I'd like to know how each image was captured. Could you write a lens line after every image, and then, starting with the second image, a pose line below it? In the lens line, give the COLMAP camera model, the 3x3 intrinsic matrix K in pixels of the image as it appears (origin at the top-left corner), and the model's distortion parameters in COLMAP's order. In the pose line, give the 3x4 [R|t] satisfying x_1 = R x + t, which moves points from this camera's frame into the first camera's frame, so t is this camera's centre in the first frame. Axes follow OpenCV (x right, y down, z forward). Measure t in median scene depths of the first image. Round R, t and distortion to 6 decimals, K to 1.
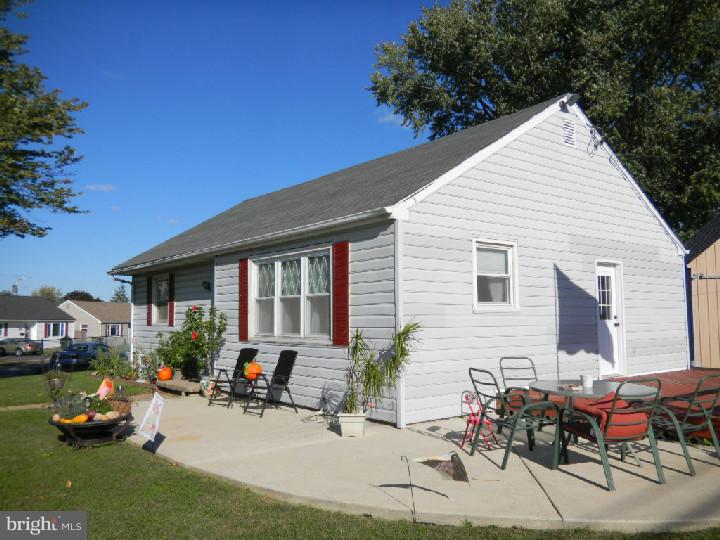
lens RADIAL K [[577.7, 0, 360.0], [0, 577.7, 270.0], [0, 0, 1]] dist [-0.004040, -0.005287]
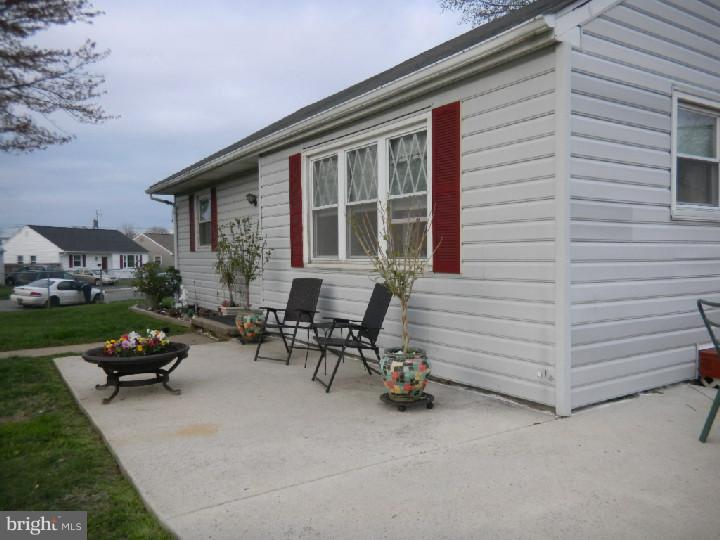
lens RADIAL K [[577.7, 0, 360.0], [0, 577.7, 270.0], [0, 0, 1]] dist [-0.004040, -0.005287]
pose [[0.994706, 0.001920, -0.102739, -0.054887], [0.010352, 0.992868, 0.118772, 0.046207], [0.102234, -0.119207, 0.987592, 0.332462]]
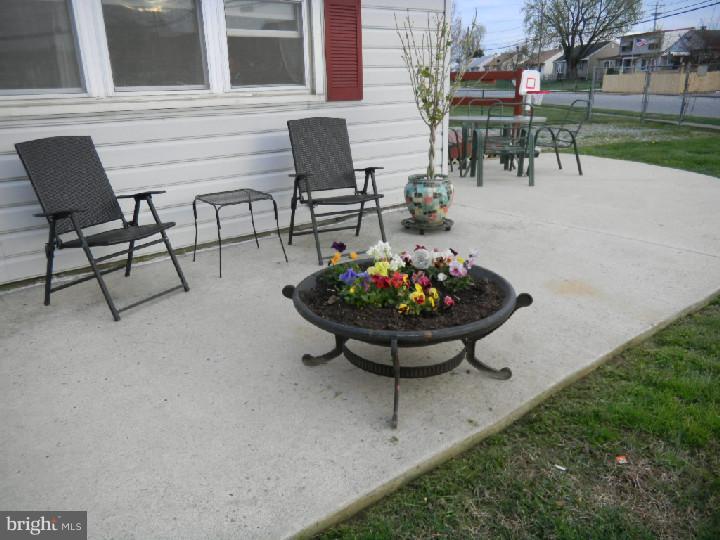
lens RADIAL K [[577.7, 0, 360.0], [0, 577.7, 270.0], [0, 0, 1]] dist [-0.004040, -0.005287]
pose [[-0.009912, -0.267587, 0.963483, -0.561566], [-0.035268, 0.963024, 0.267097, 0.124688], [-0.999329, -0.031332, -0.018983, 0.889571]]
